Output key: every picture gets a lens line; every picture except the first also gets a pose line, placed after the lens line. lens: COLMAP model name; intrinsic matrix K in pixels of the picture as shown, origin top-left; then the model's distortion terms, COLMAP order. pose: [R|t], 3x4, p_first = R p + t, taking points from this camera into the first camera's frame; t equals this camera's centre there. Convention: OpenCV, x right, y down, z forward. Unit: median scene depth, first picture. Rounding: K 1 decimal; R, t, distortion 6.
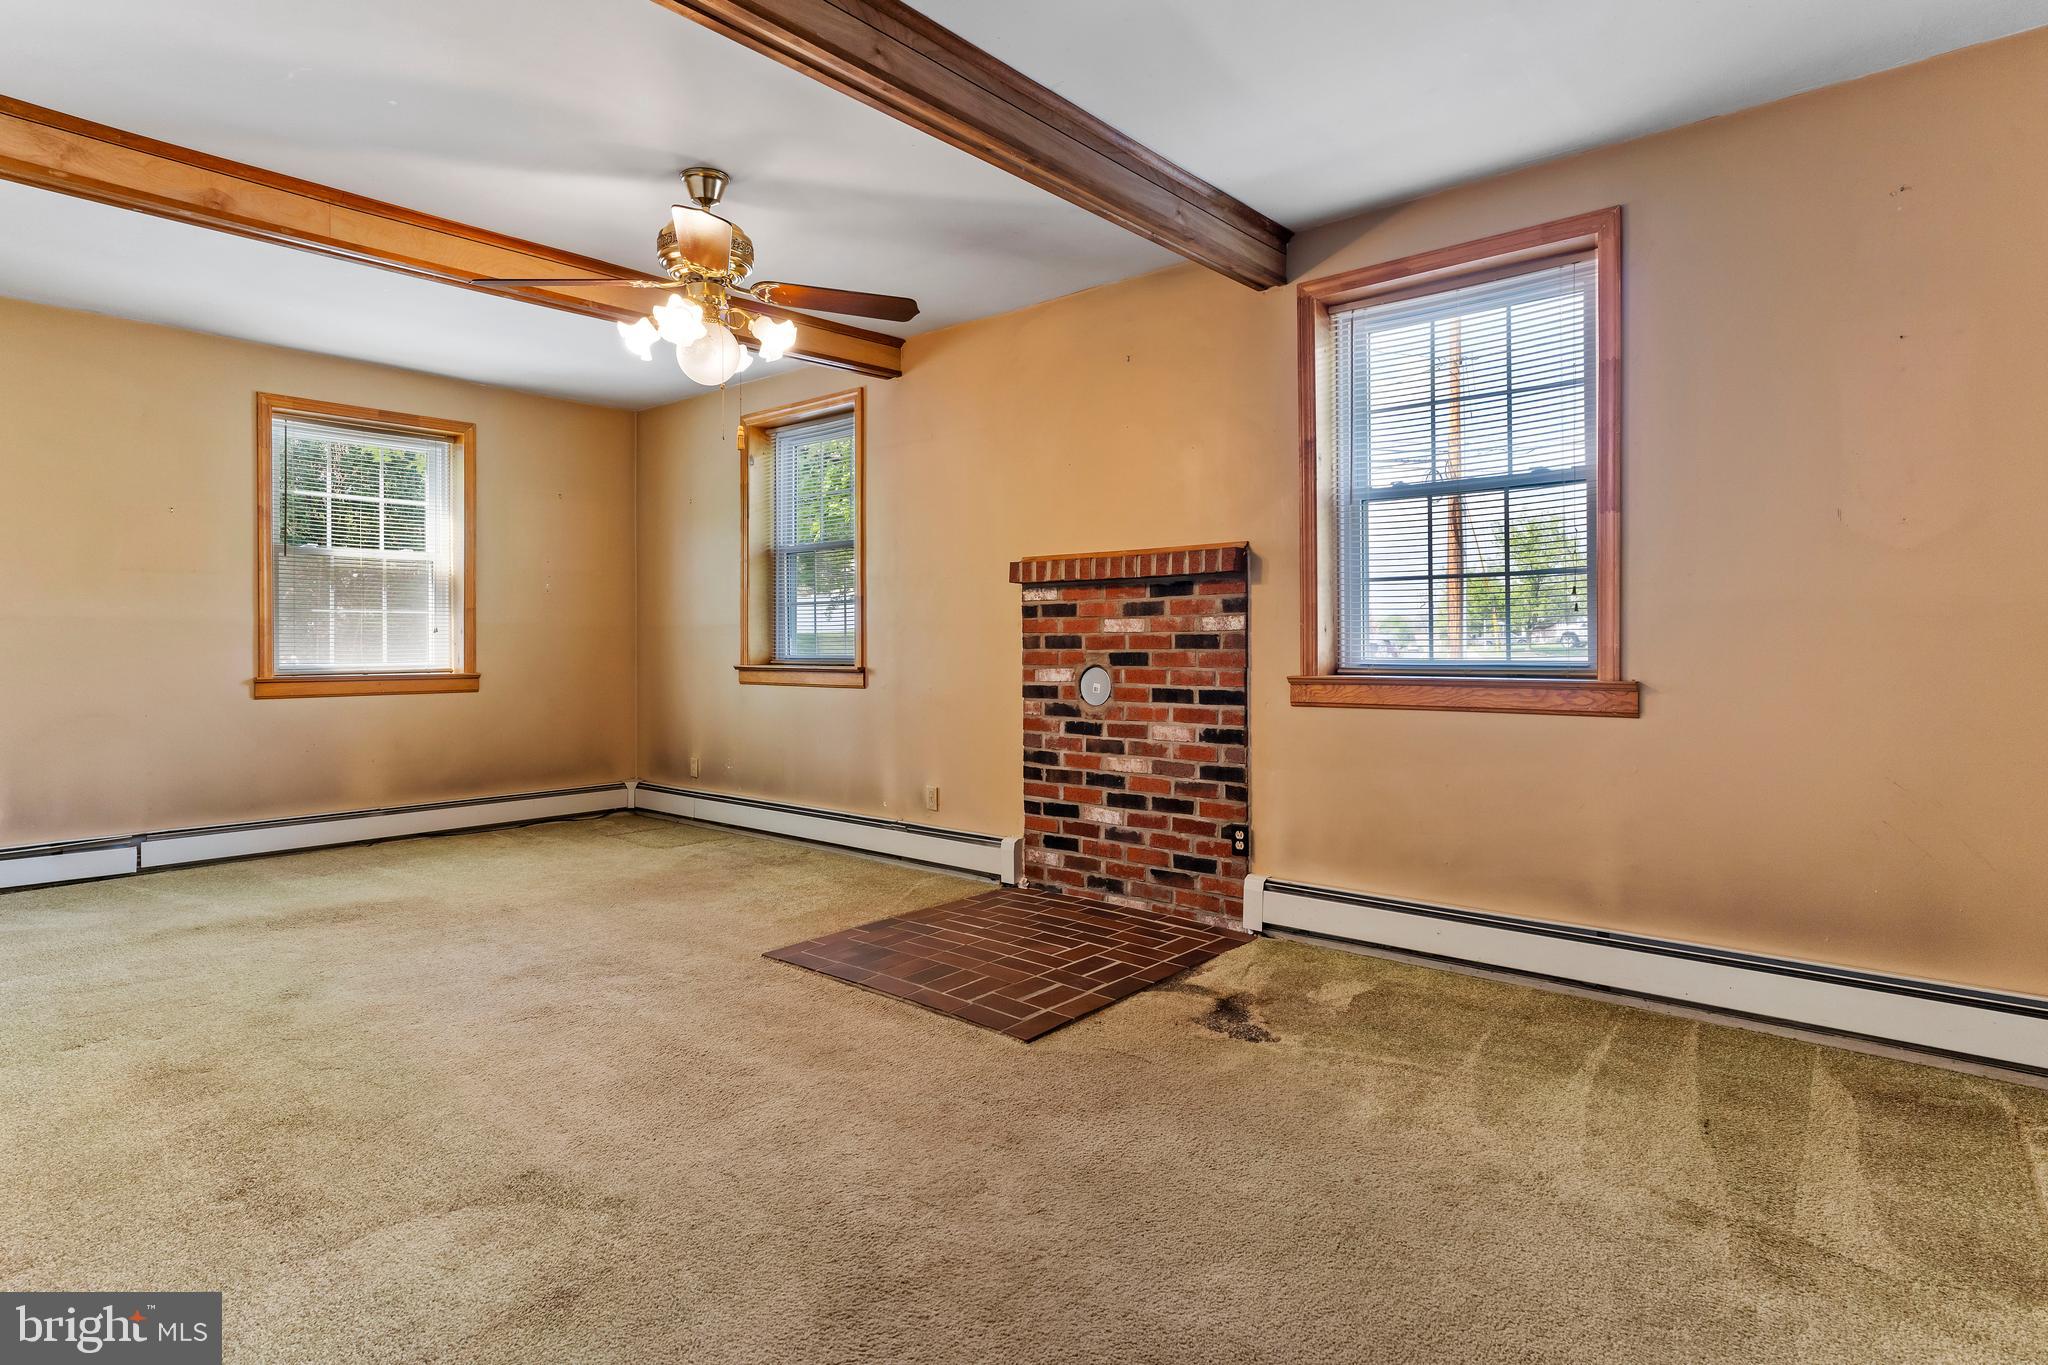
lens RADIAL K [[1062.4, 0, 1019.2], [0, 1062.4, 643.6], [0, 0, 1]] dist [-0.001479, 0.000694]
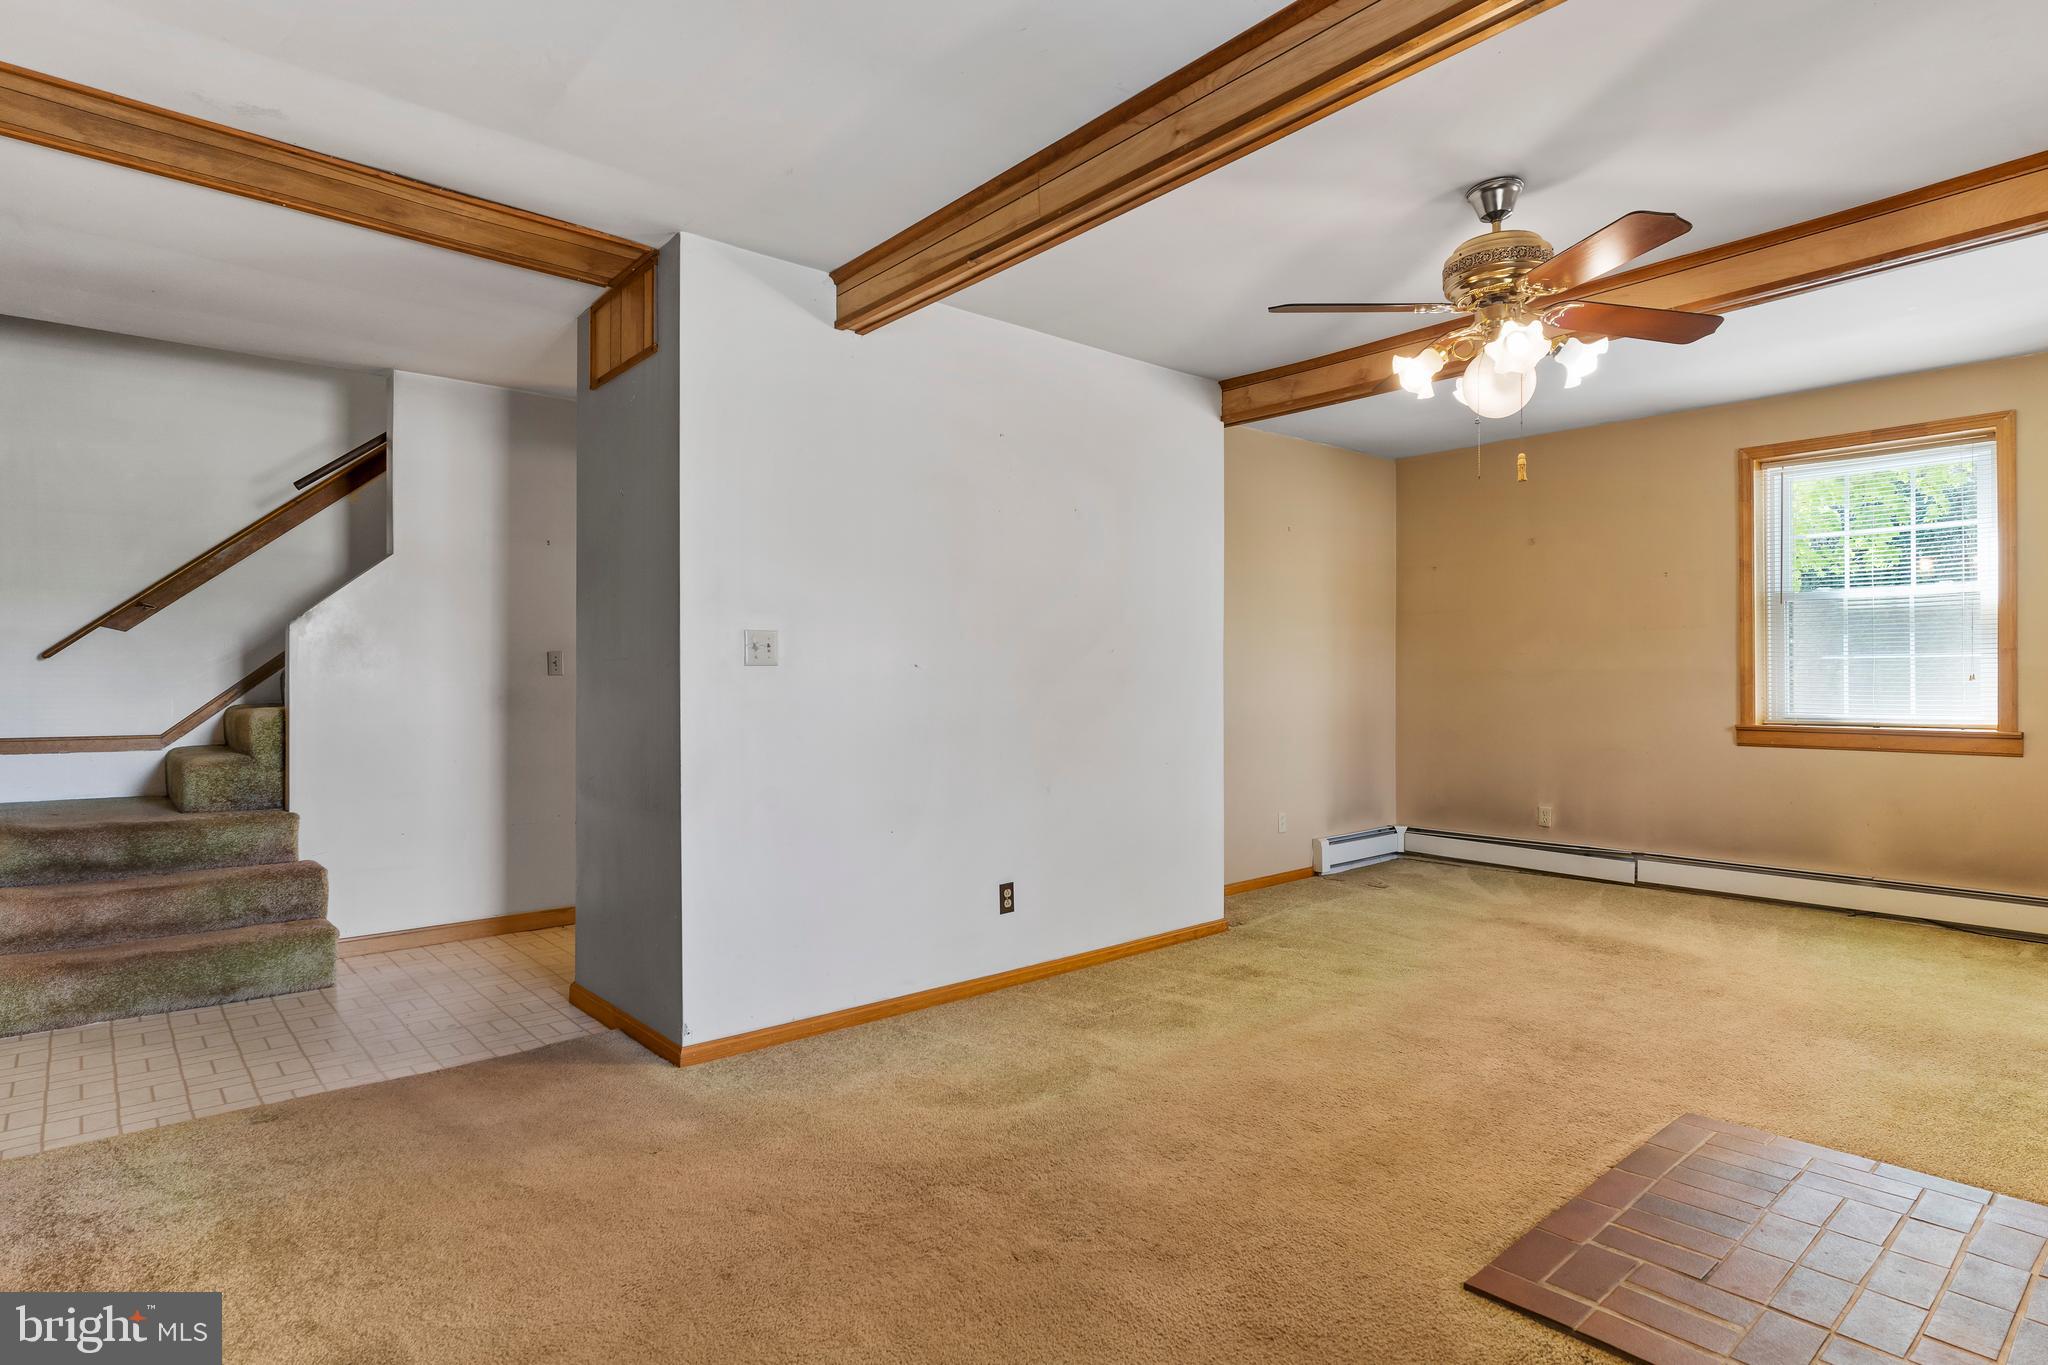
lens RADIAL K [[1053.0, 0, 1012.5], [0, 1053.0, 670.1], [0, 0, 1]] dist [-0.006863, 0.000955]
pose [[-0.146627, -0.010251, -0.989139, 0.386322], [-0.001186, 0.999947, -0.010187, -0.009794], [0.989191, -0.000321, -0.146632, 0.428985]]
